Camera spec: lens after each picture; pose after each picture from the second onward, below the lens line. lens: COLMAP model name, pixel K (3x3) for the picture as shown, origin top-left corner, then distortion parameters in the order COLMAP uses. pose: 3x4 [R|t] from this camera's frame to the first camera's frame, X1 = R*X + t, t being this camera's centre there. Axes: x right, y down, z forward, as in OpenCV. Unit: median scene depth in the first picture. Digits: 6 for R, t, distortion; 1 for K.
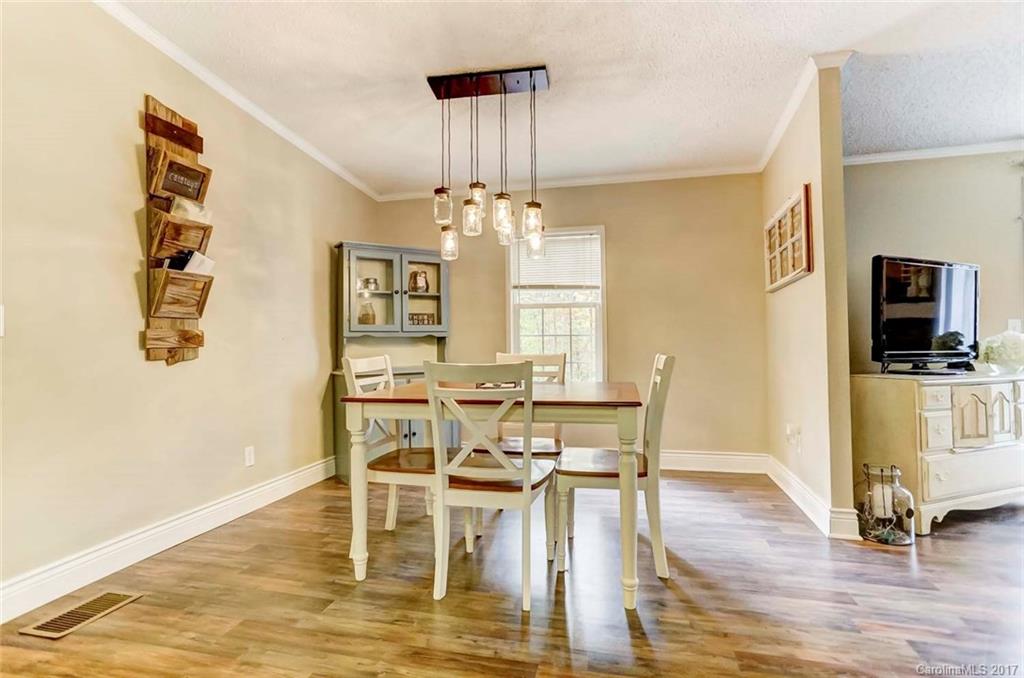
lens RADIAL K [[499.3, 0, 518.9], [0, 499.3, 330.4], [0, 0, 1]] dist [-0.017007, 0.009815]
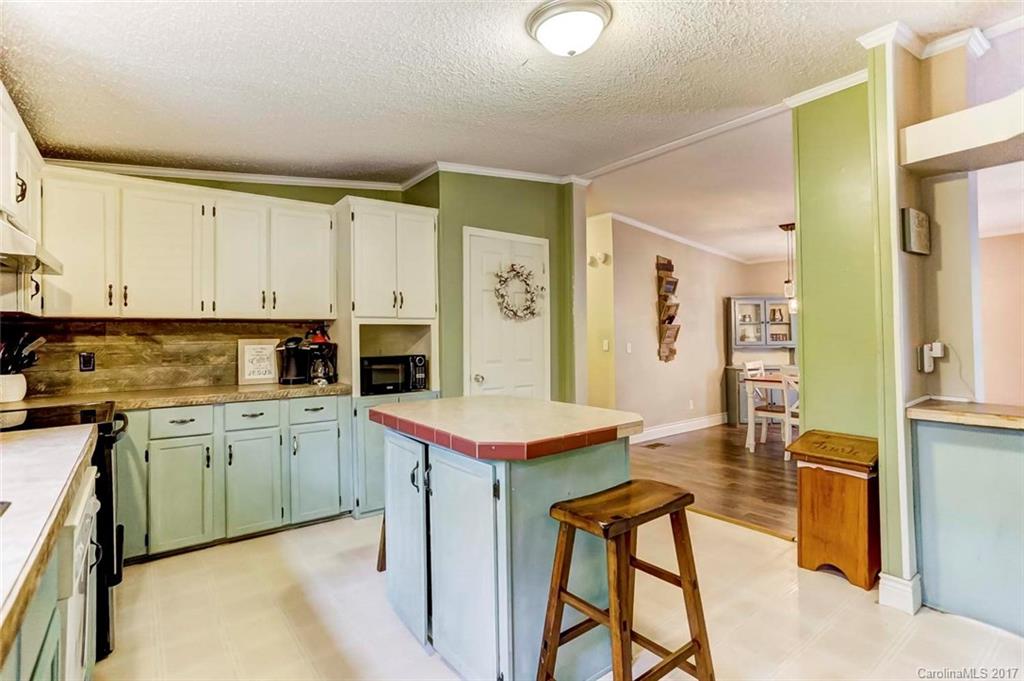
lens RADIAL K [[499.3, 0, 520.7], [0, 499.3, 329.9], [0, 0, 1]] dist [-0.017007, 0.009815]
pose [[0.782298, -0.008564, -0.622845, 0.260621], [0.018545, 0.999782, 0.009545, -0.121208], [0.622628, -0.019018, 0.782287, -1.311175]]
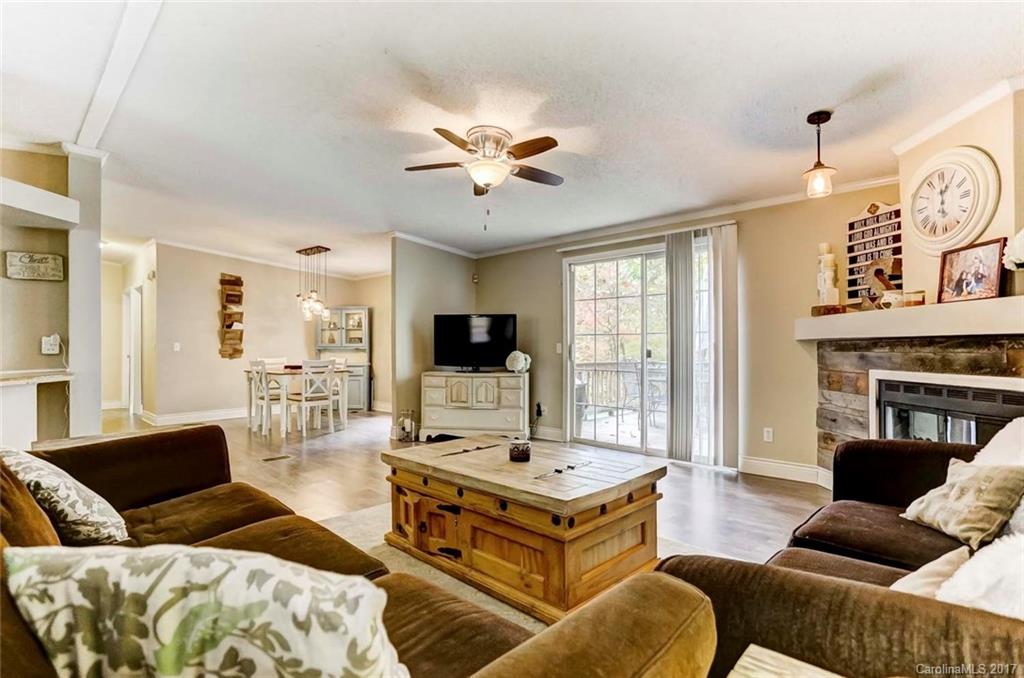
lens RADIAL K [[499.3, 0, 511.0], [0, 499.3, 343.3], [0, 0, 1]] dist [-0.017007, 0.009815]
pose [[0.861396, 0.005225, -0.507908, 2.215829], [0.006951, 0.999732, 0.022074, -0.081334], [0.507887, -0.022545, 0.861129, -0.716485]]
